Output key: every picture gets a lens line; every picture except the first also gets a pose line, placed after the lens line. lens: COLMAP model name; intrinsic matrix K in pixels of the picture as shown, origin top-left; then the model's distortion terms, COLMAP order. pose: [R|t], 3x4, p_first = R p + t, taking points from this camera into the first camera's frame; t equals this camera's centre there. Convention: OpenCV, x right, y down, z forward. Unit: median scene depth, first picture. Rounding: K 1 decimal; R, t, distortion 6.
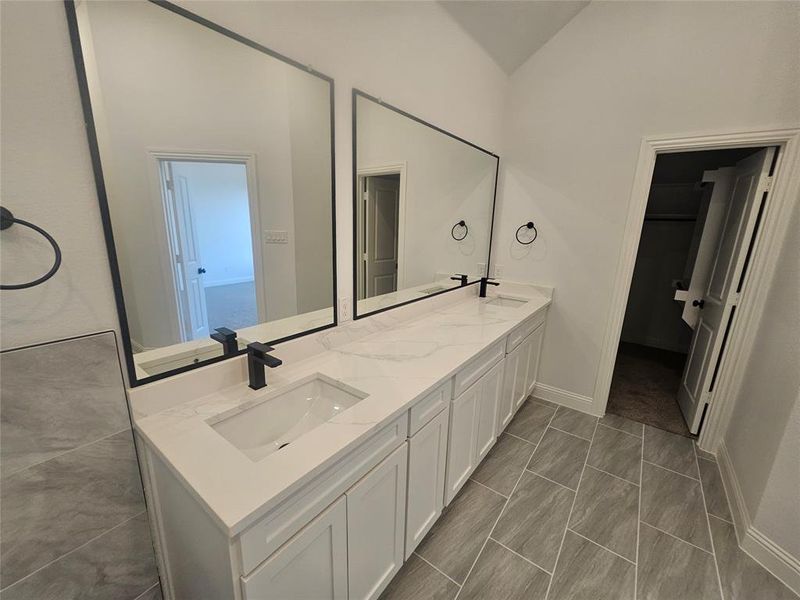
lens RADIAL K [[328.9, 0, 397.7], [0, 328.9, 300.6], [0, 0, 1]] dist [-0.005757, 0.000059]
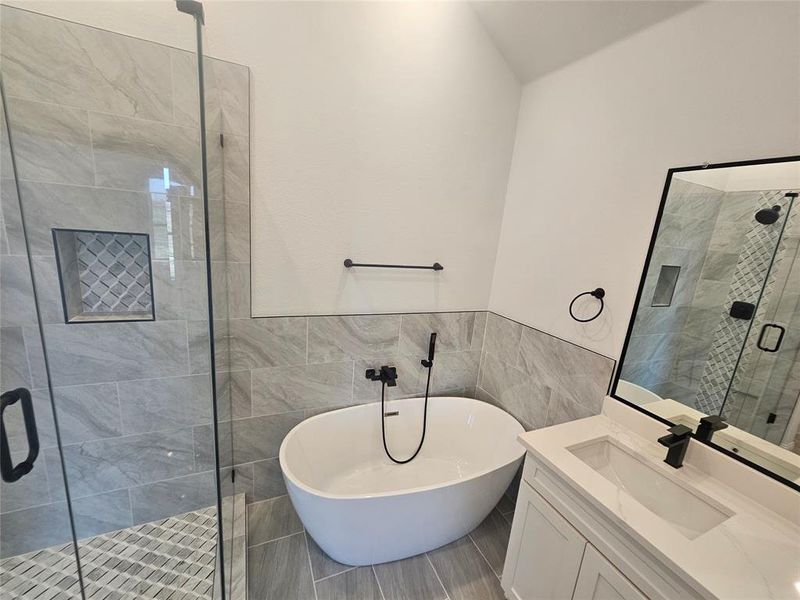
lens RADIAL K [[318.0, 0, 400.0], [0, 318.0, 300.0], [0, 0, 1]] dist [-0.001352, 0.000486]
pose [[-0.463149, 0.124593, -0.877479, 0.653920], [-0.303160, 0.908076, 0.288951, -0.201812], [0.832819, 0.399844, -0.382803, 0.330924]]
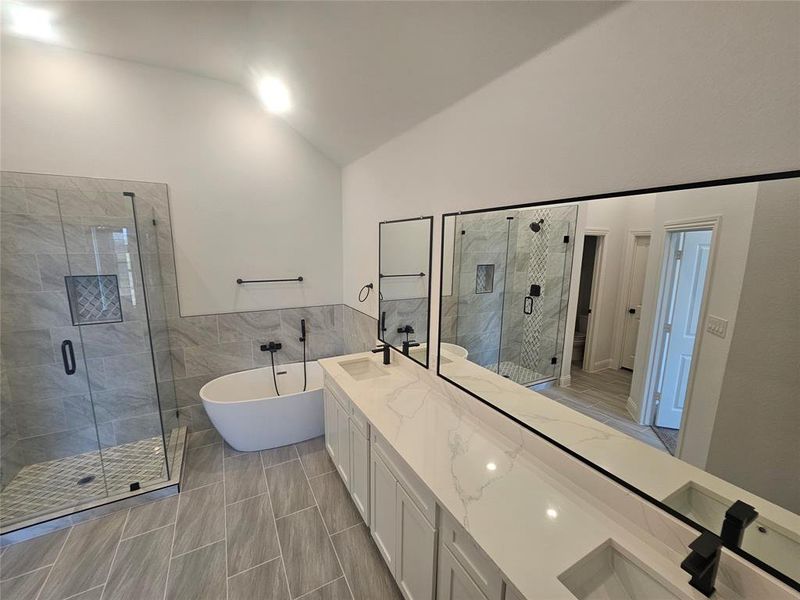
lens RADIAL K [[329.8, 0, 398.7], [0, 329.8, 302.8], [0, 0, 1]] dist [0.010984, -0.000592]
pose [[-0.411030, 0.130901, -0.902175, 1.182680], [-0.232084, 0.942004, 0.242418, -0.541088], [0.881584, 0.309021, -0.356812, 1.345803]]
